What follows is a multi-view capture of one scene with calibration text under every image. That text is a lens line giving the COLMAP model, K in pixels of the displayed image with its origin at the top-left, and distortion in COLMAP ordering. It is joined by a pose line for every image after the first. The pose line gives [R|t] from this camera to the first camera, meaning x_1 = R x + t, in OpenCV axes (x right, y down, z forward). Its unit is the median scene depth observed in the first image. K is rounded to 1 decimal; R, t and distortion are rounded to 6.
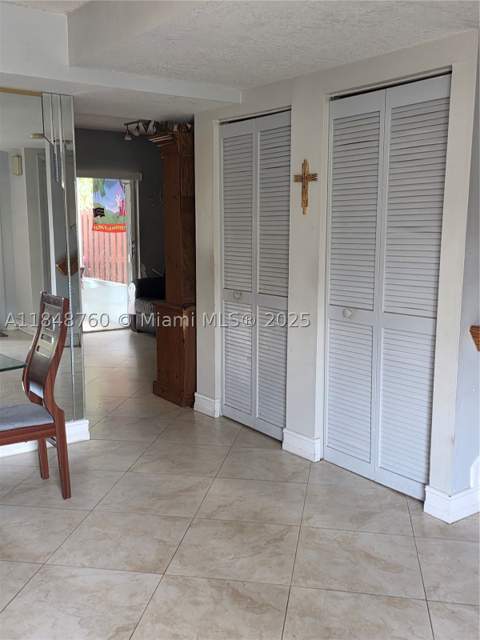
lens RADIAL K [[706.6, 0, 253.4], [0, 706.6, 337.9], [0, 0, 1]] dist [0.007503, -0.015783]
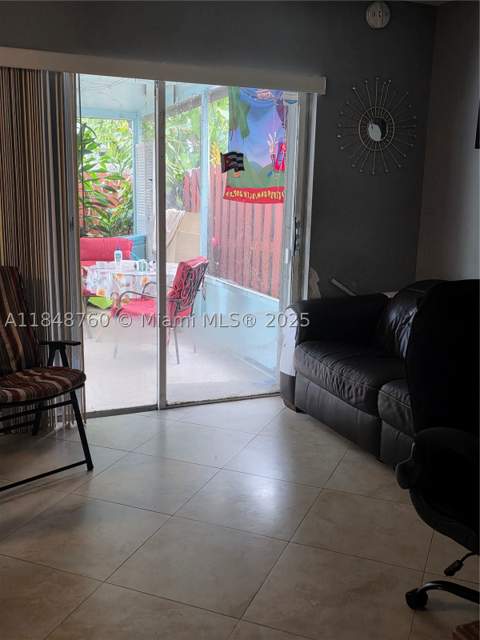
lens RADIAL K [[684.8, 0, 252.4], [0, 684.8, 329.1], [0, 0, 1]] dist [0.098306, -0.203240]
pose [[0.978931, 0.061652, -0.194663, -0.101798], [-0.055278, 0.997747, 0.038016, -0.078457], [0.196568, -0.026455, 0.980133, 0.515681]]
